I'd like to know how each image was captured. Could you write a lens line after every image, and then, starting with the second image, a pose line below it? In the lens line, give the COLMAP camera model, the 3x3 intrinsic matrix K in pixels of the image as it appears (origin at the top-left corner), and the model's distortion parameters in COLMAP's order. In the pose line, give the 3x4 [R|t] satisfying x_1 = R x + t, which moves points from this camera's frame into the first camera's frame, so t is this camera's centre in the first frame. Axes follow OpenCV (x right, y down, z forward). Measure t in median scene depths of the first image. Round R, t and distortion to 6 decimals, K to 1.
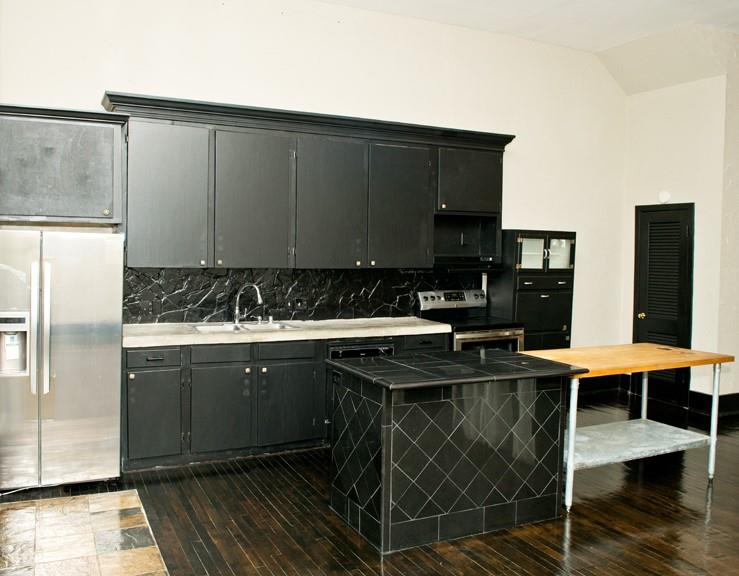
lens RADIAL K [[659.4, 0, 368.9], [0, 659.4, 286.2], [0, 0, 1]] dist [0.000903, 0.001576]
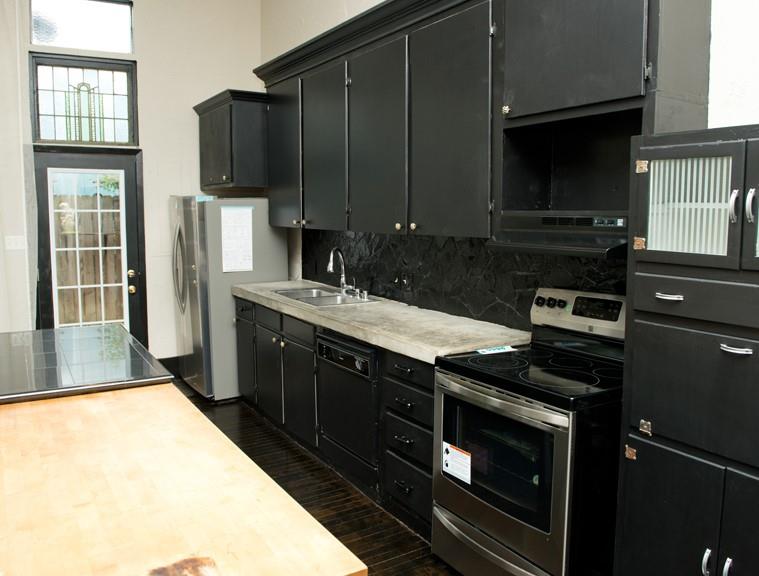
lens RADIAL K [[629.2, 0, 374.8], [0, 629.2, 289.8], [0, 0, 1]] dist [-0.044558, 0.006759]
pose [[0.086313, 0.107259, -0.990477, 0.538877], [-0.058727, 0.993007, 0.102415, -0.031139], [0.994536, 0.049328, 0.092009, 0.830639]]
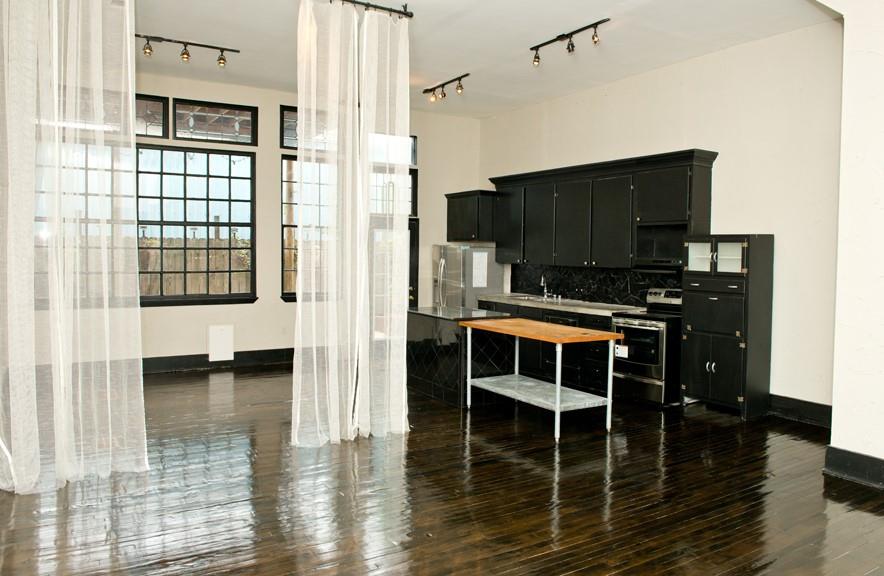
lens RADIAL K [[668.1, 0, 445.7], [0, 668.1, 282.3], [0, 0, 1]] dist [-0.089412, -0.002081]
pose [[0.093049, 0.029801, -0.995215, 1.275555], [-0.072369, 0.997111, 0.023091, -0.003398], [0.993028, 0.069874, 0.094937, 0.500336]]
